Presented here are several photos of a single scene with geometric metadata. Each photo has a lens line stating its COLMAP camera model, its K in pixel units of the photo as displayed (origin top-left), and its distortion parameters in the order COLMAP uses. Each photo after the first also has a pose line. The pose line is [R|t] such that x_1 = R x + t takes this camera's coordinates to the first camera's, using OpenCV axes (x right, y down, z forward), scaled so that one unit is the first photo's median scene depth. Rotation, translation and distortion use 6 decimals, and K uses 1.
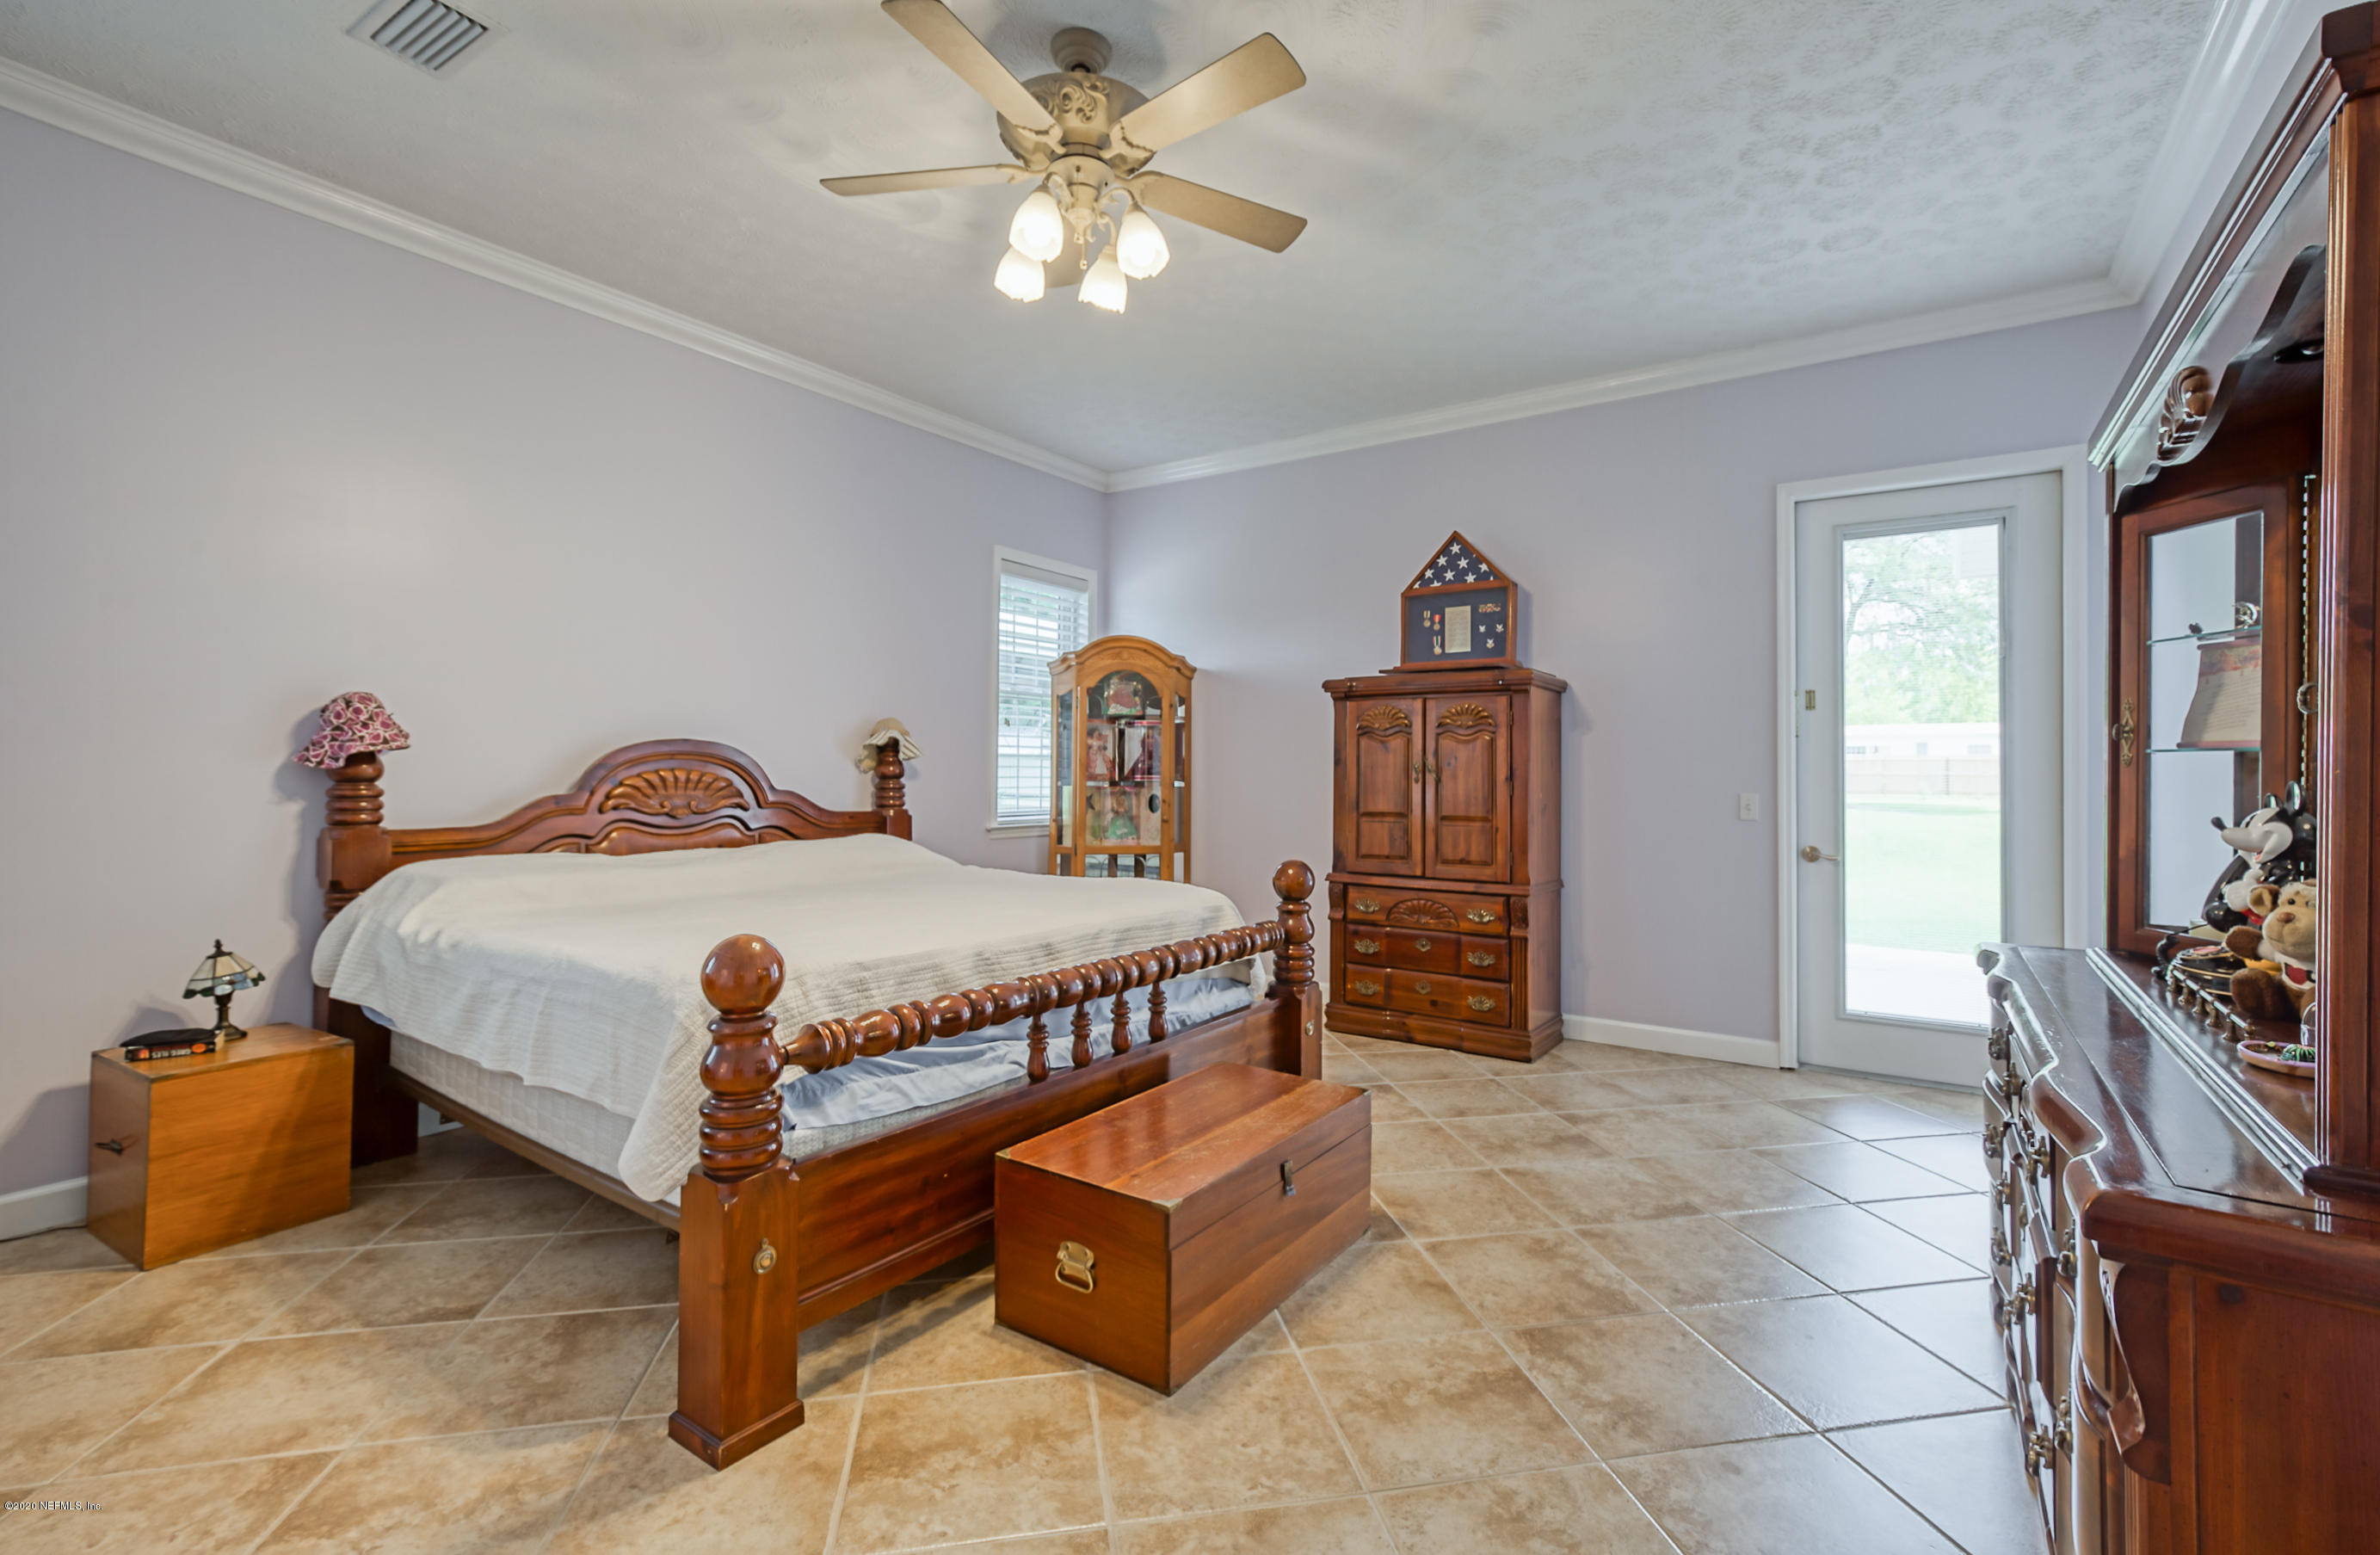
lens RADIAL K [[1057.9, 0, 1187.2], [0, 1057.9, 775.3], [0, 0, 1]] dist [0.009817, 0.002781]
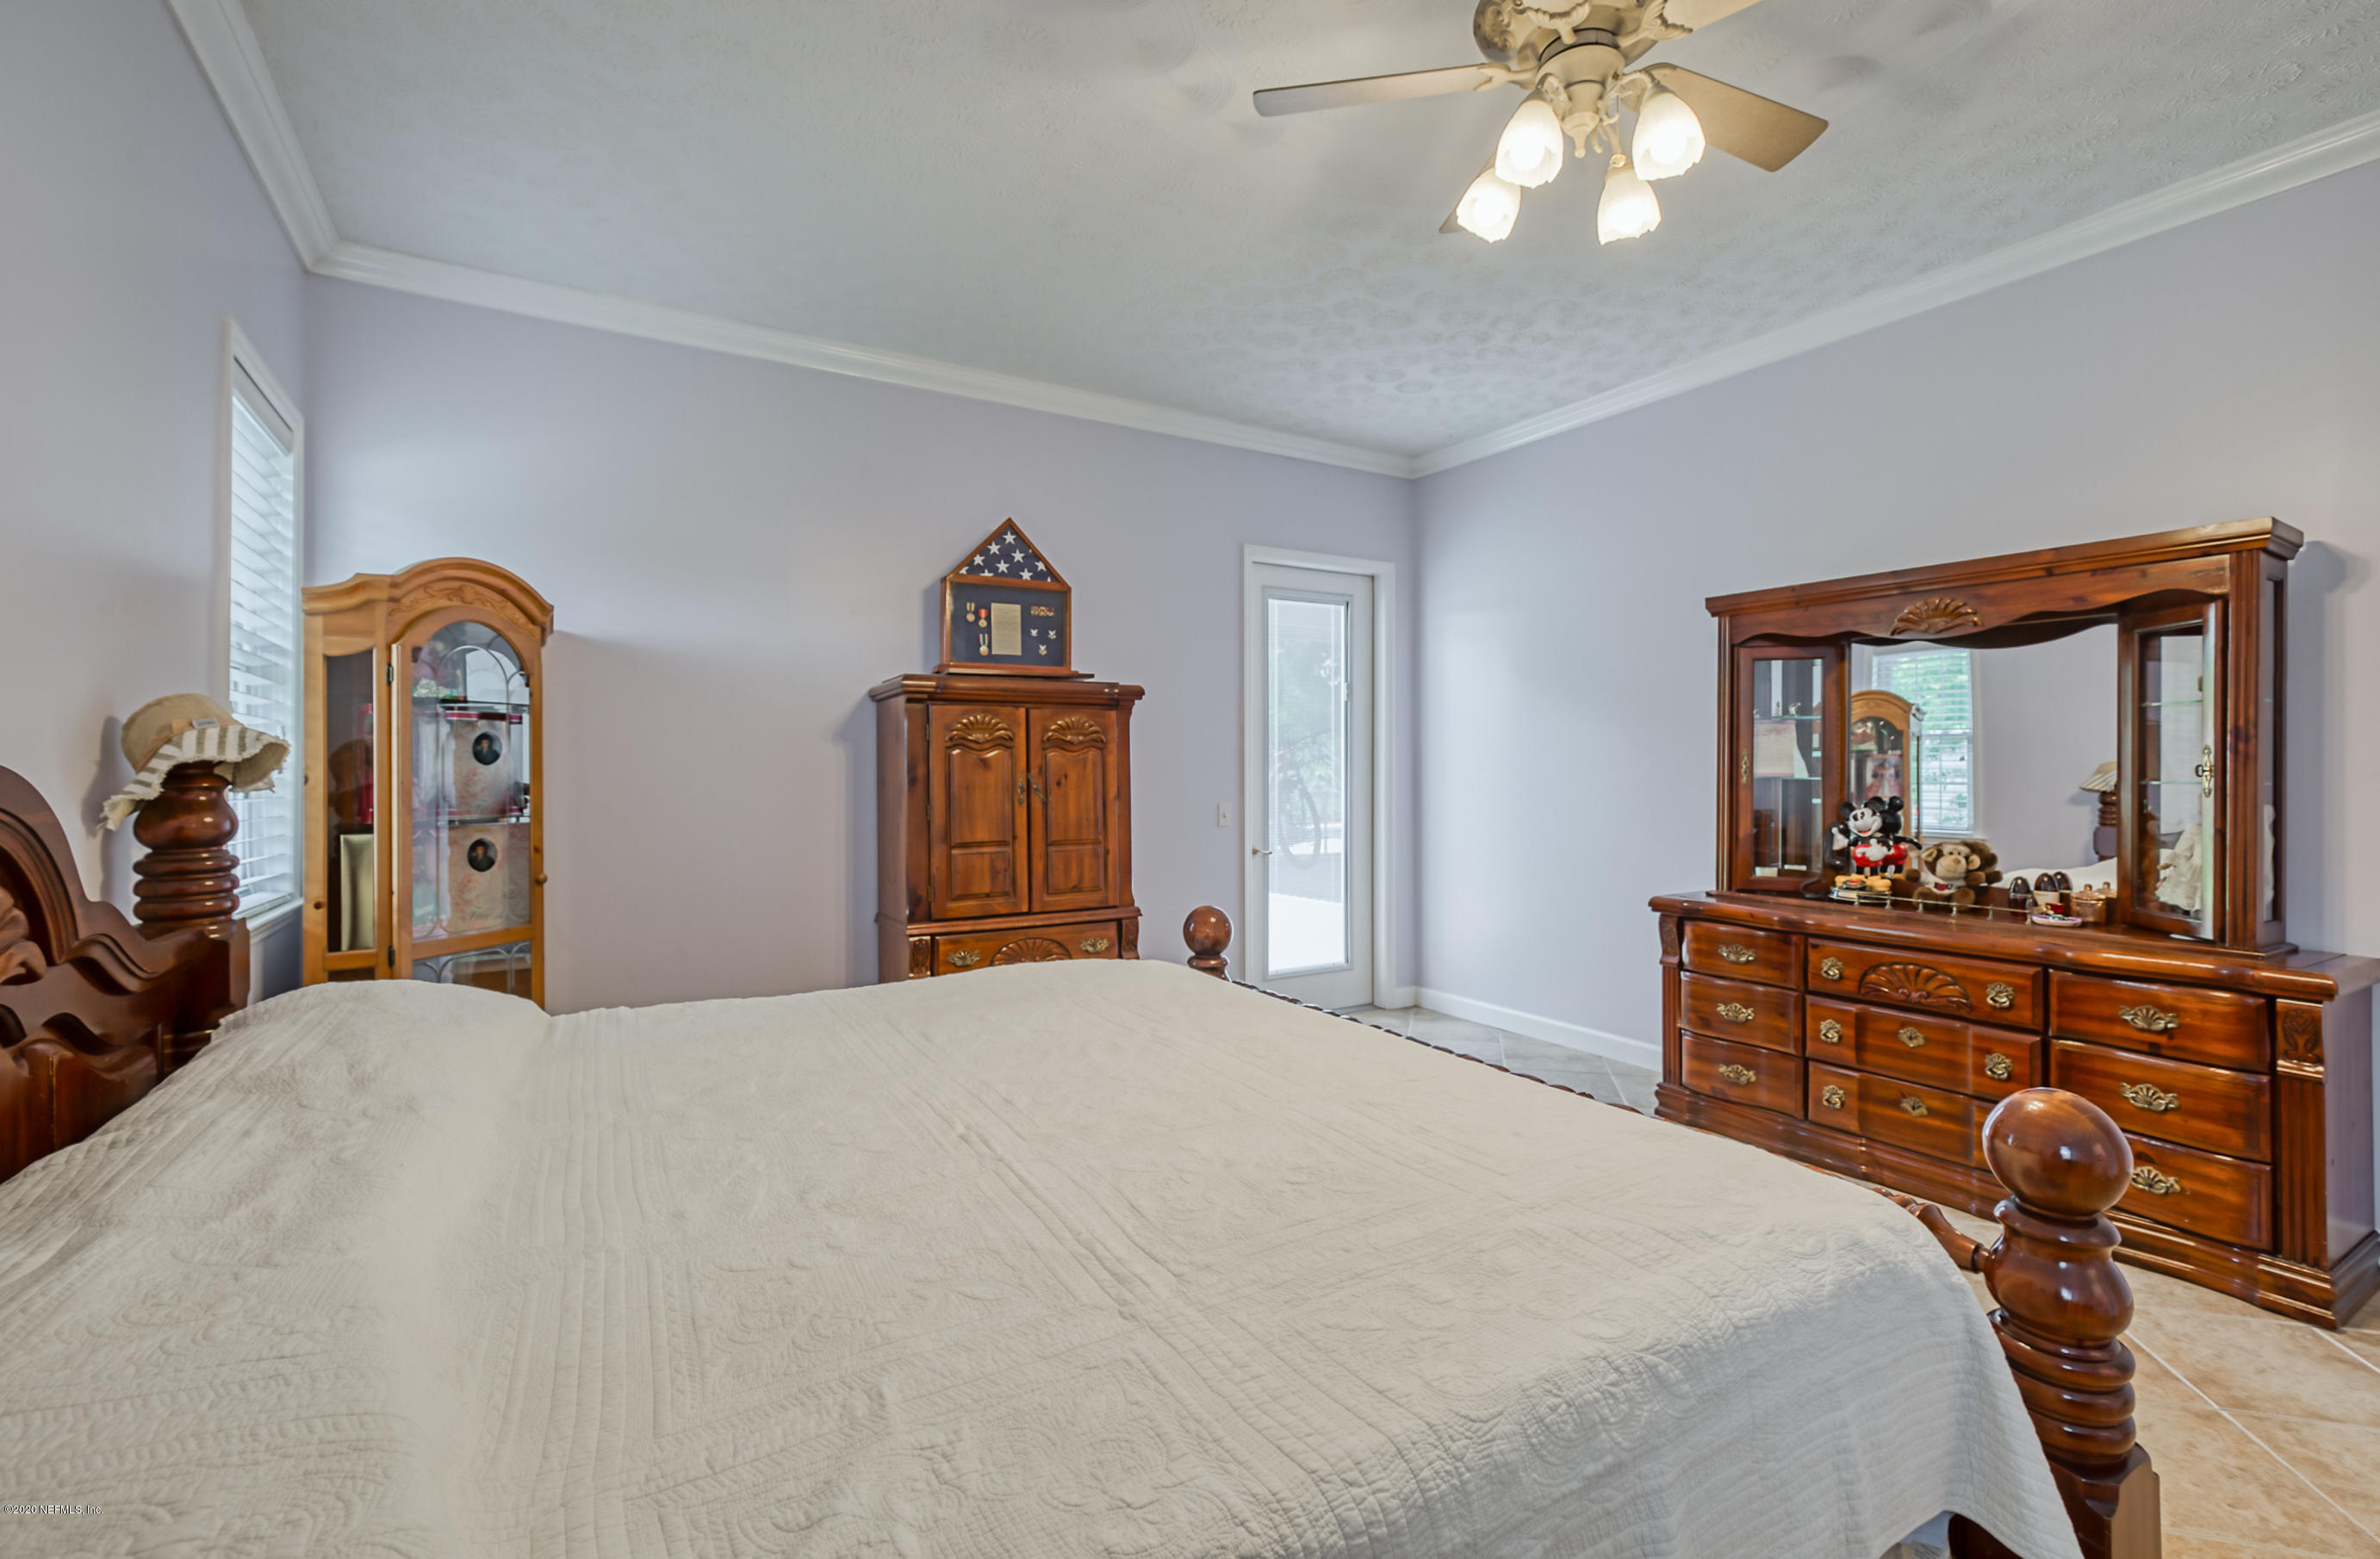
lens RADIAL K [[1057.8, 0, 1191.9], [0, 1057.8, 772.3], [0, 0, 1]] dist [0.009817, 0.002781]
pose [[0.421243, -0.017536, 0.906778, -0.500812], [-0.000044, 0.999813, 0.019355, -0.036102], [-0.906948, -0.008193, 0.421164, 0.497942]]
